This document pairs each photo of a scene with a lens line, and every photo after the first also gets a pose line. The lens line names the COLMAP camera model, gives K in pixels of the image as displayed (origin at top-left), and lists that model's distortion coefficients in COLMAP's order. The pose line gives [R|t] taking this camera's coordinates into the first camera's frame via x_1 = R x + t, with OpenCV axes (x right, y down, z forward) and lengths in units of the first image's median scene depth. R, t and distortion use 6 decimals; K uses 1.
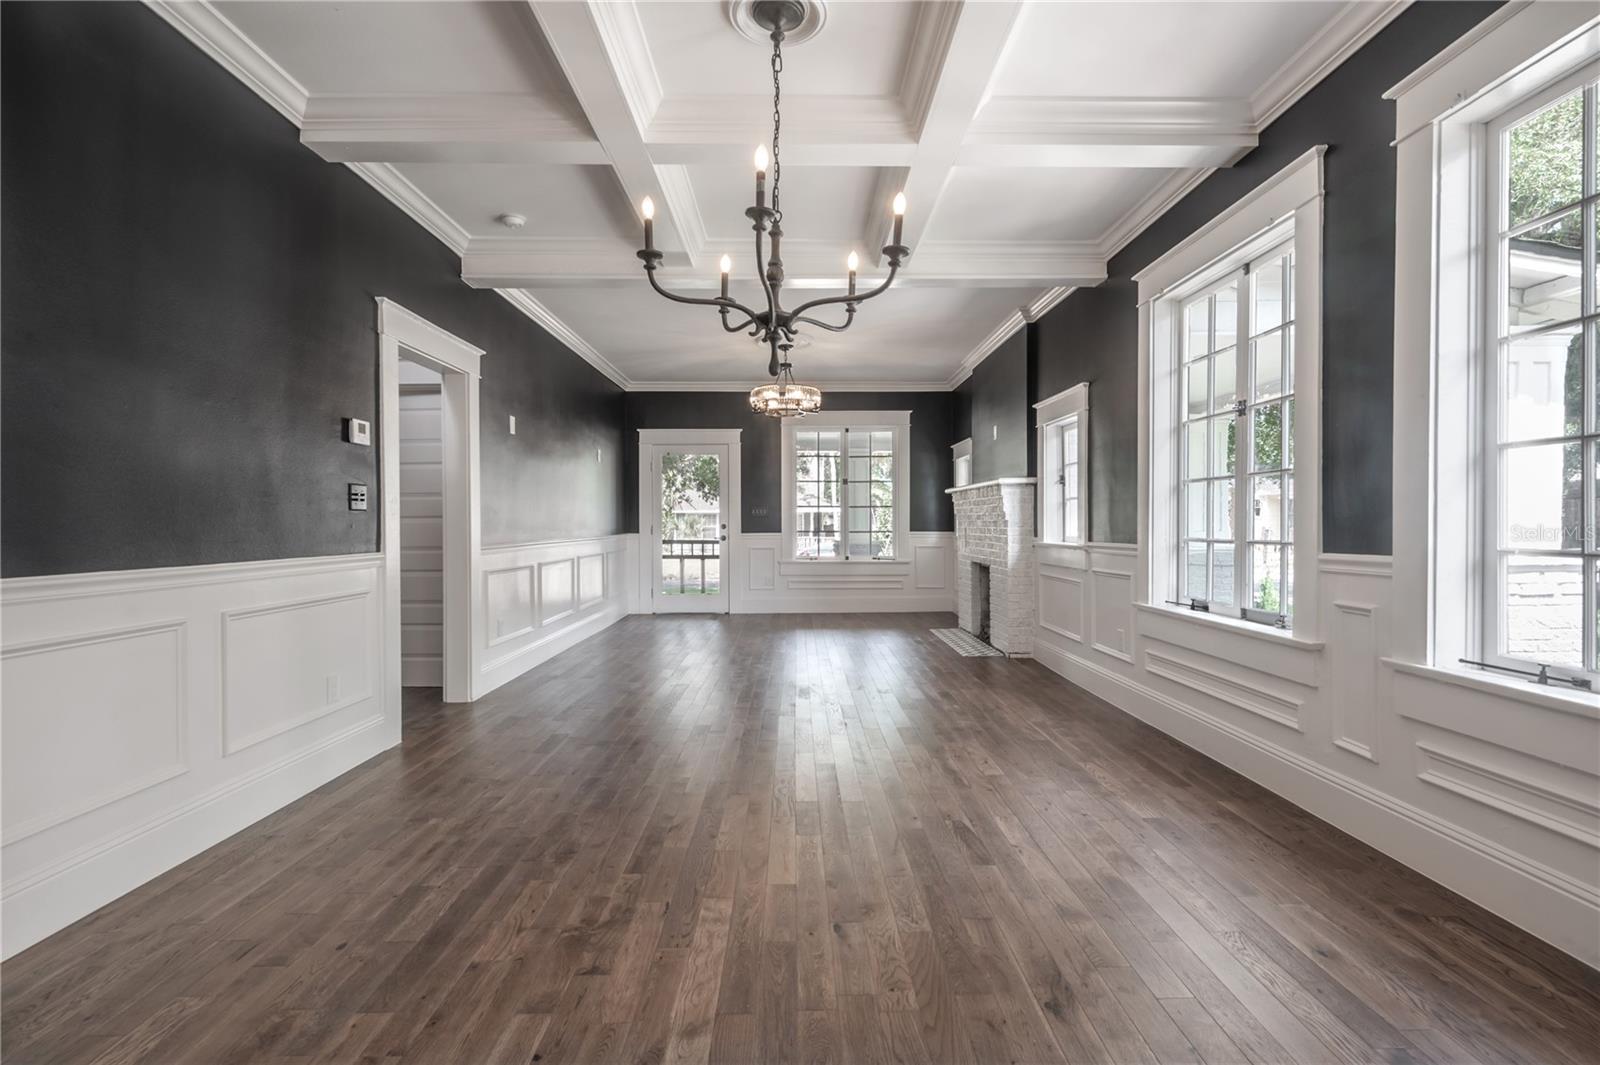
lens RADIAL K [[736.5, 0, 785.2], [0, 736.5, 530.9], [0, 0, 1]] dist [-0.001503, -0.000439]
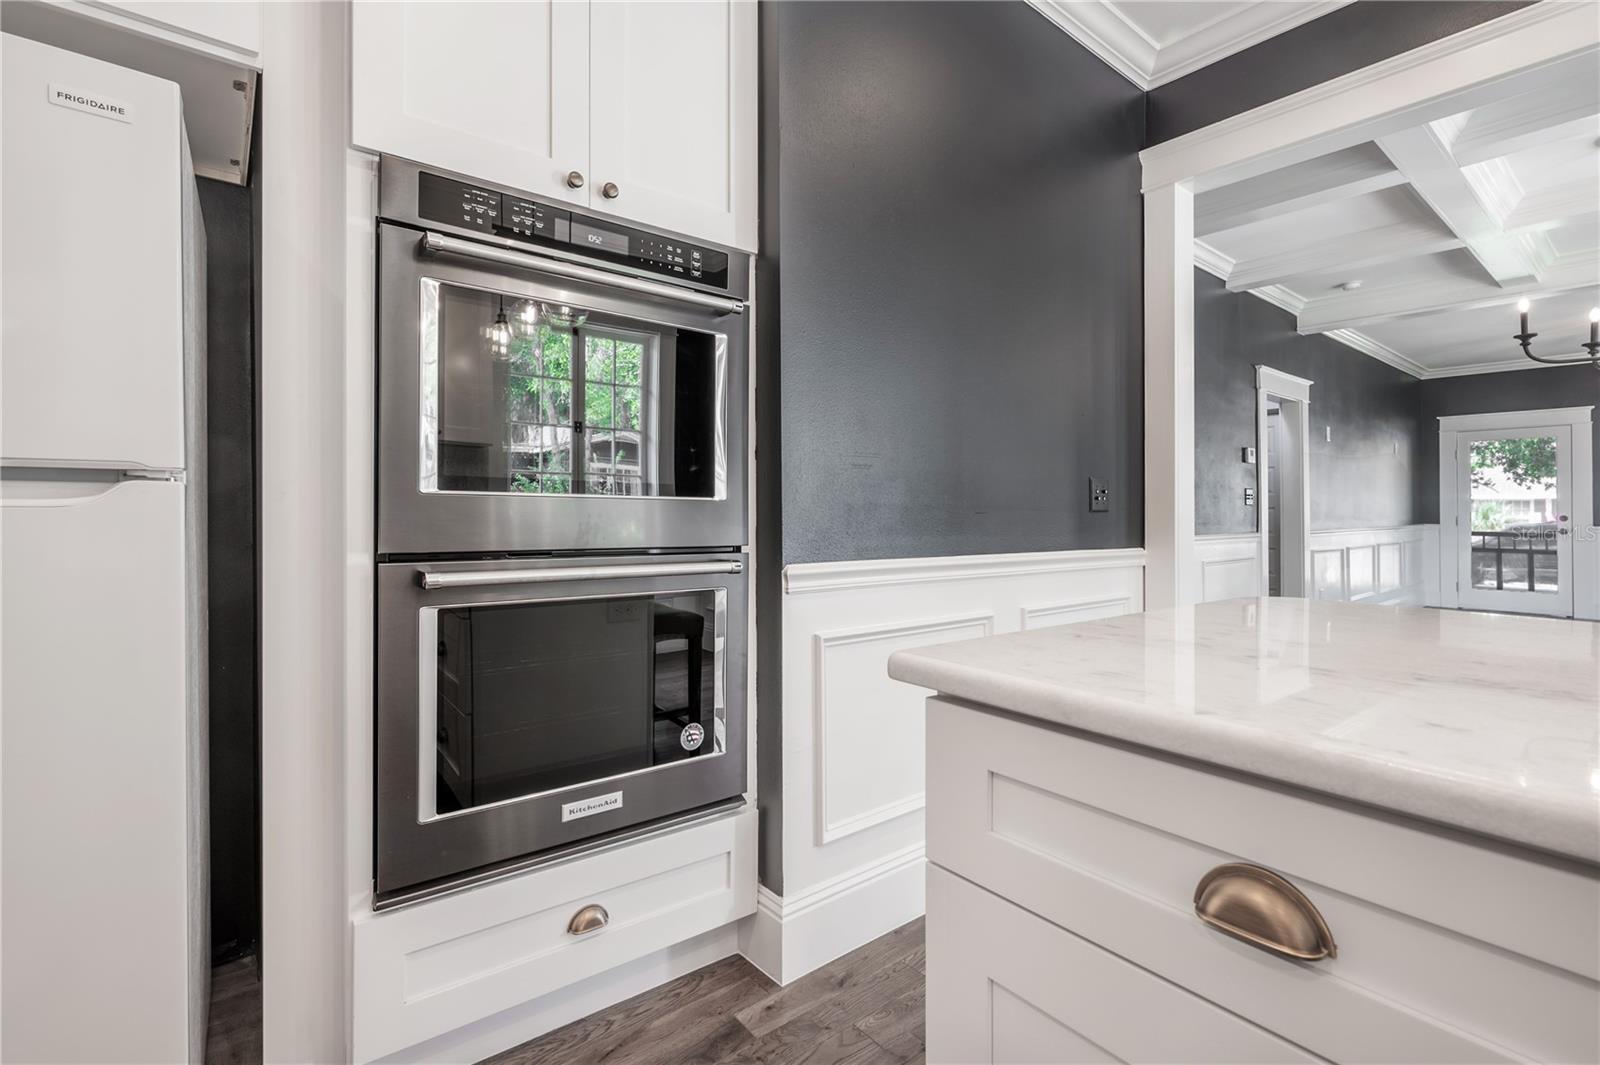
lens RADIAL K [[736.5, 0, 796.3], [0, 736.5, 493.8], [0, 0, 1]] dist [-0.001503, -0.000439]
pose [[0.643480, -0.002106, -0.765460, 0.000248], [-0.018895, 0.999648, -0.018635, -0.003880], [0.765229, 0.026455, 0.643214, -0.546478]]
